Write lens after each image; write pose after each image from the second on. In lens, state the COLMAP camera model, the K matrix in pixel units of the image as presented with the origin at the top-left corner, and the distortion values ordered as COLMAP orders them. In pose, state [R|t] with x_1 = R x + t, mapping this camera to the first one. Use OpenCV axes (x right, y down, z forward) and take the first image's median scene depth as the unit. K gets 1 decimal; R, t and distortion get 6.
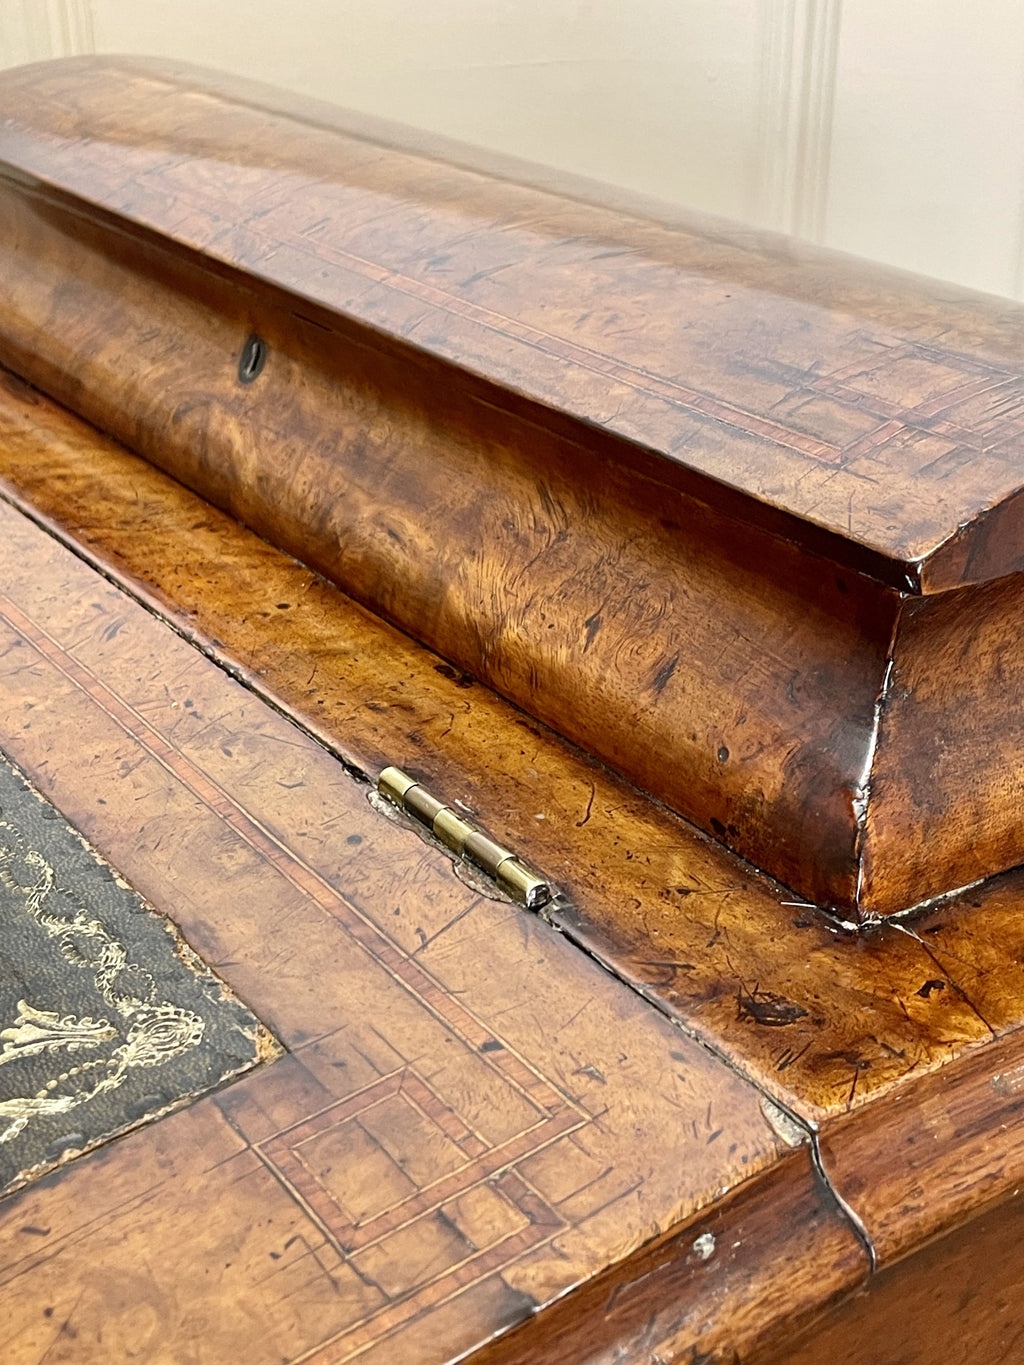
lens RADIAL K [[1889.0, 0, 512.0], [0, 1889.0, 682.5], [0, 0, 1]] dist [0.159733, -0.438257]
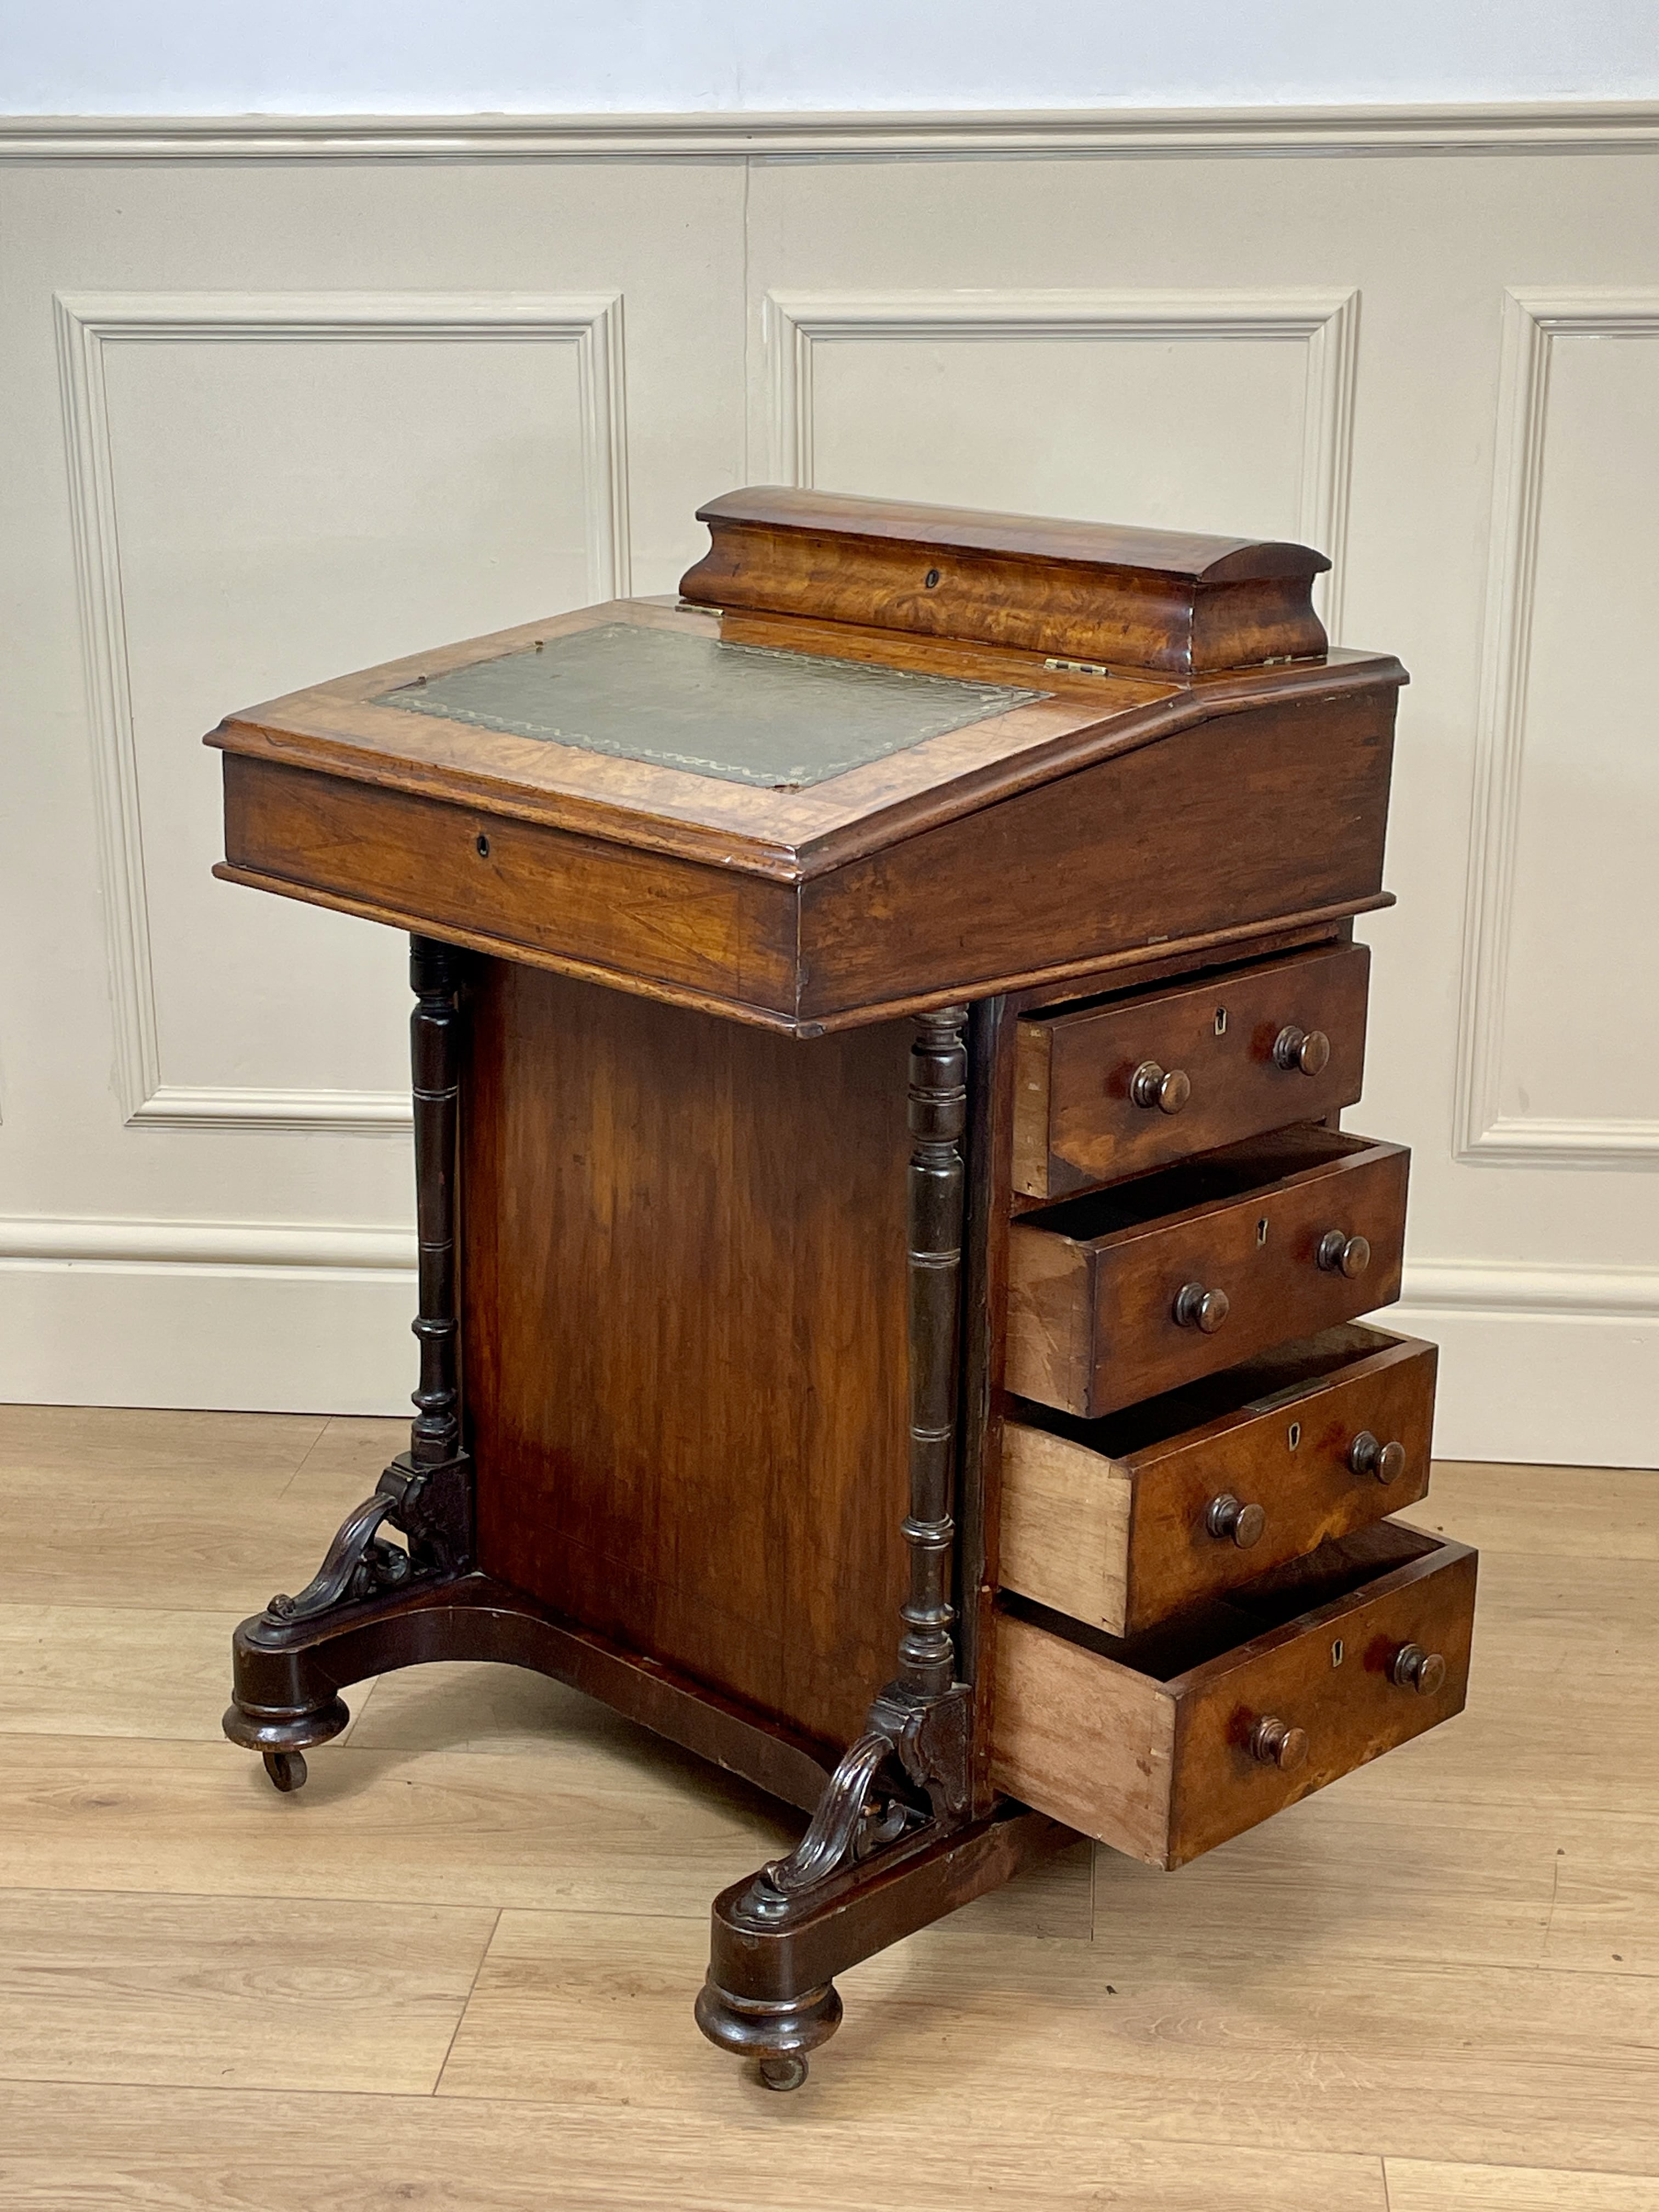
lens RADIAL K [[3061.2, 0, 829.5], [0, 3061.2, 1106.0], [0, 0, 1]] dist [0.159733, -0.438257]
pose [[0.985439, -0.044426, 0.164125, -1.487351], [0.070717, 0.984903, -0.158002, 1.792522], [-0.154628, 0.167308, 0.973703, -4.455632]]
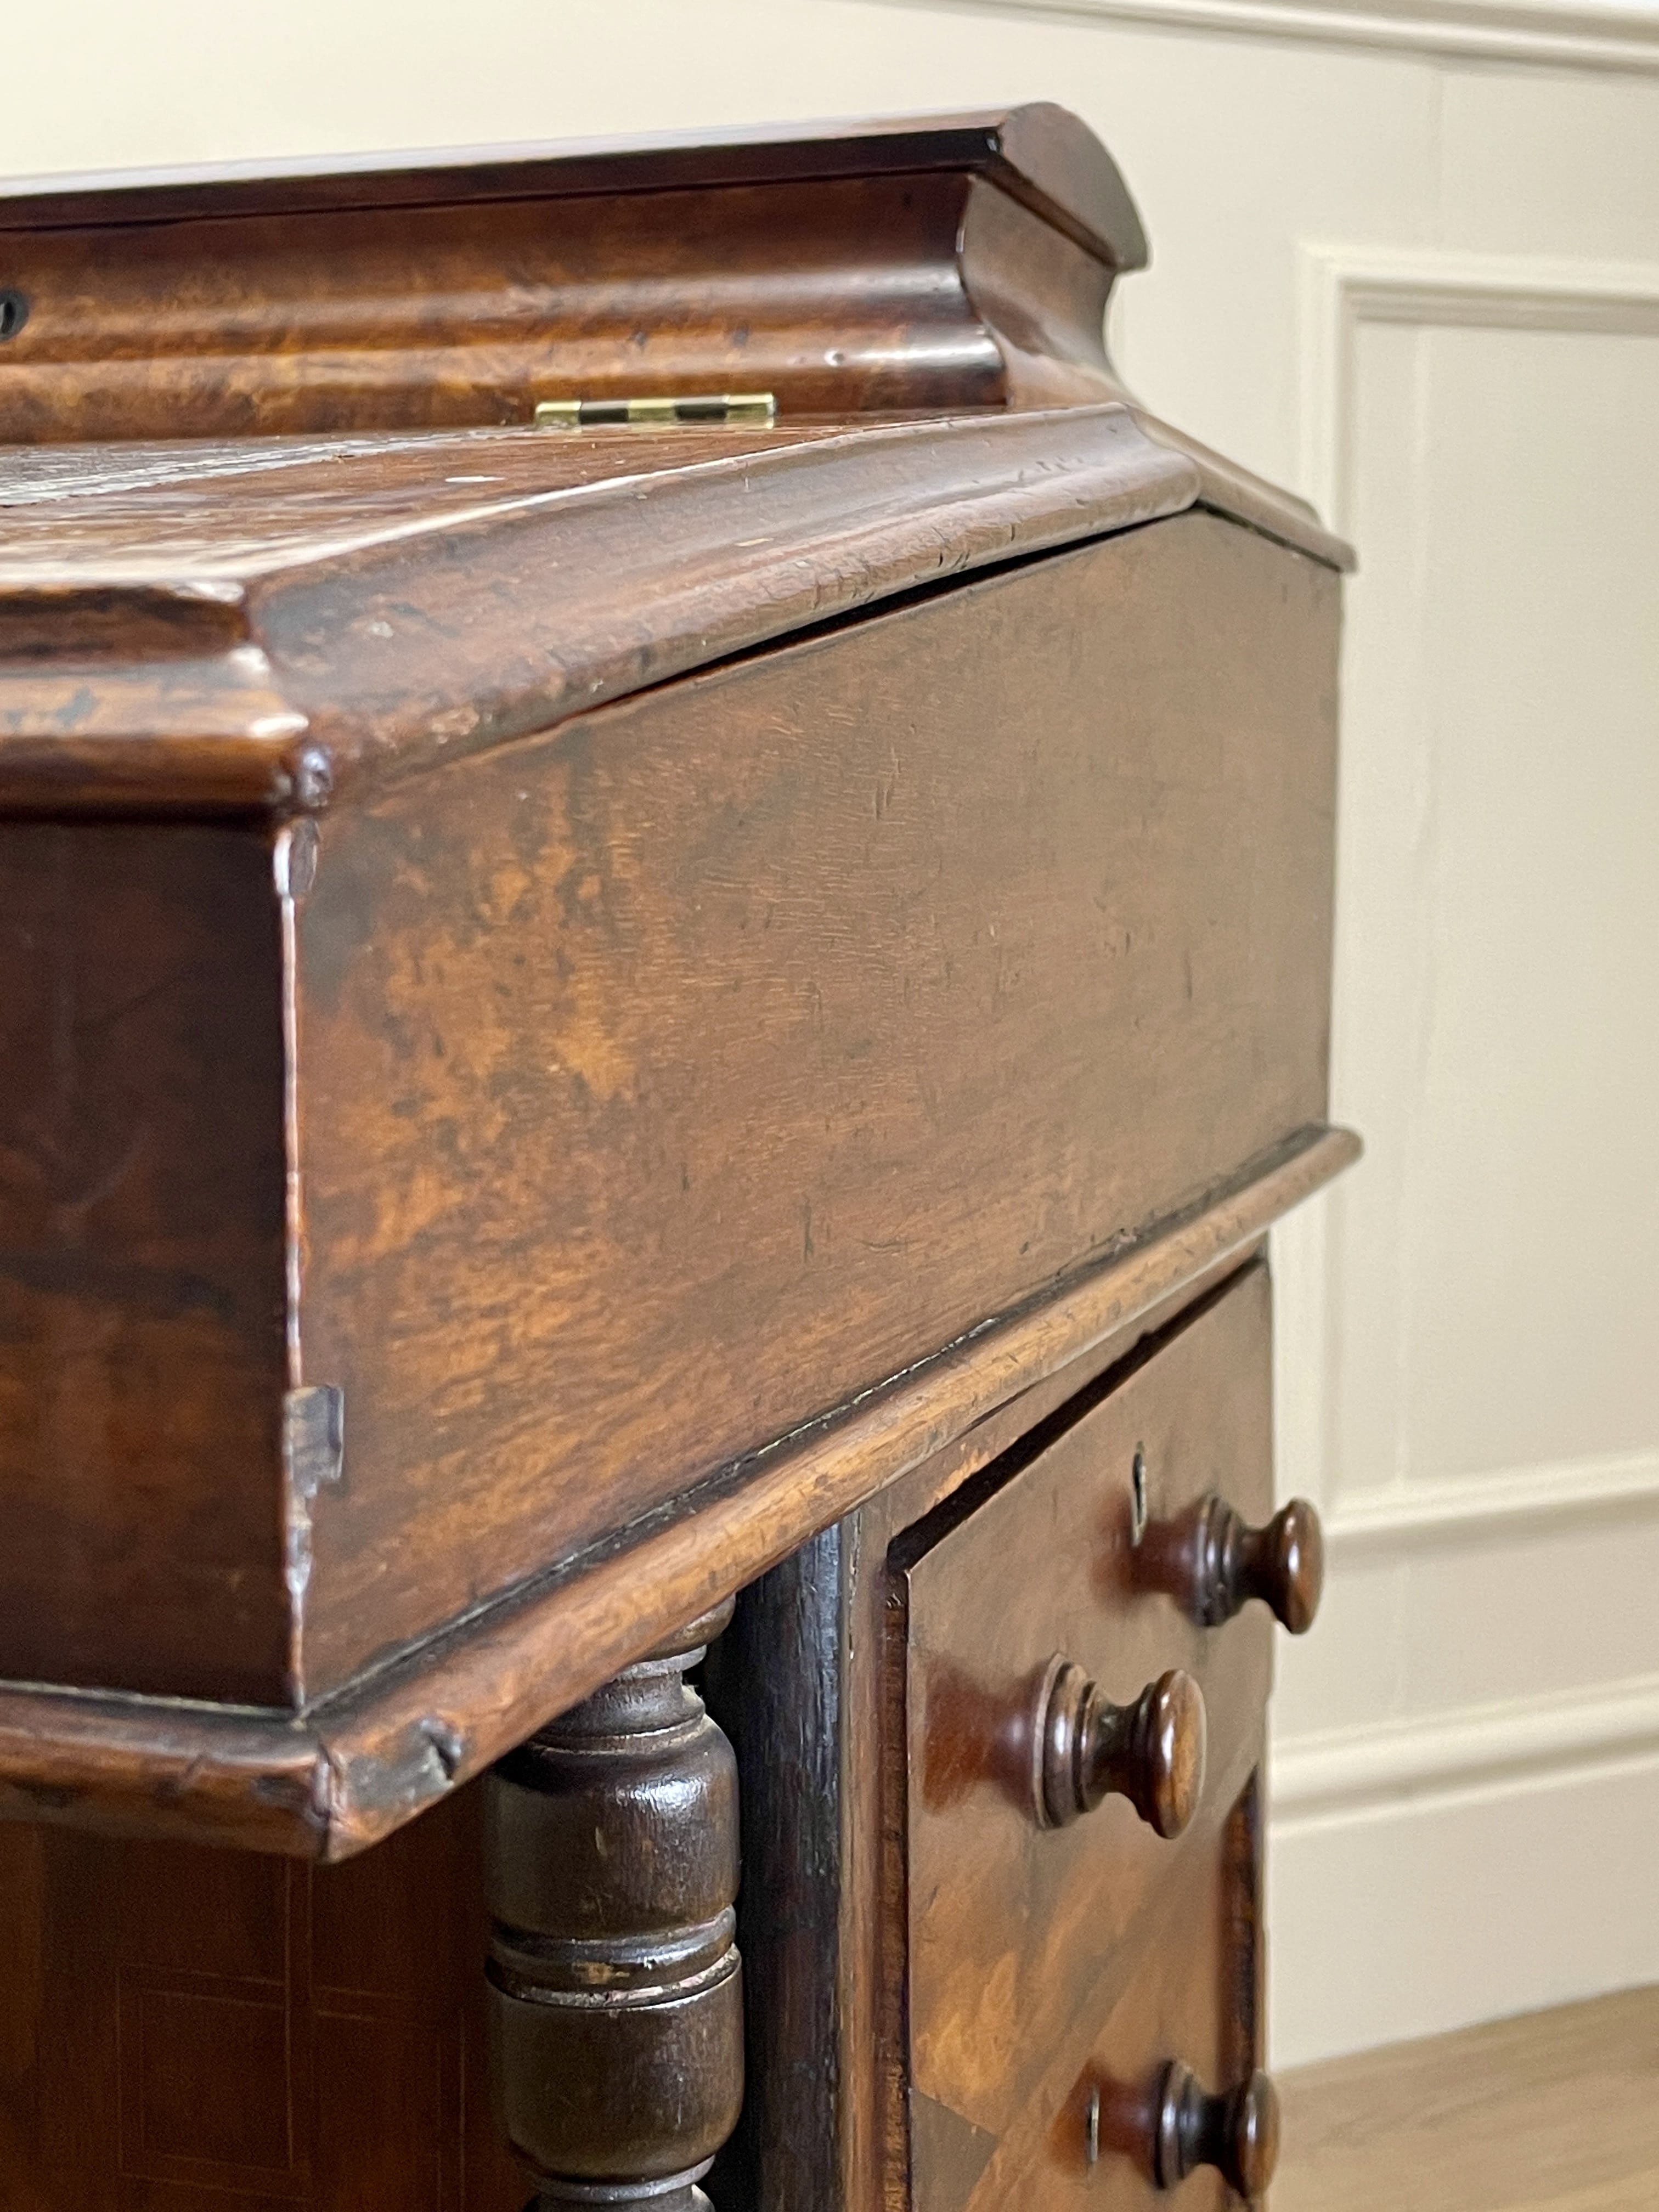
lens RADIAL K [[3061.2, 0, 829.5], [0, 3061.2, 1106.0], [0, 0, 1]] dist [0.159733, -0.438257]
pose [[0.799401, -0.069936, 0.596714, -1.050772], [0.265585, 0.932026, -0.246562, 0.930377], [-0.538909, 0.355580, 0.763636, -0.262110]]
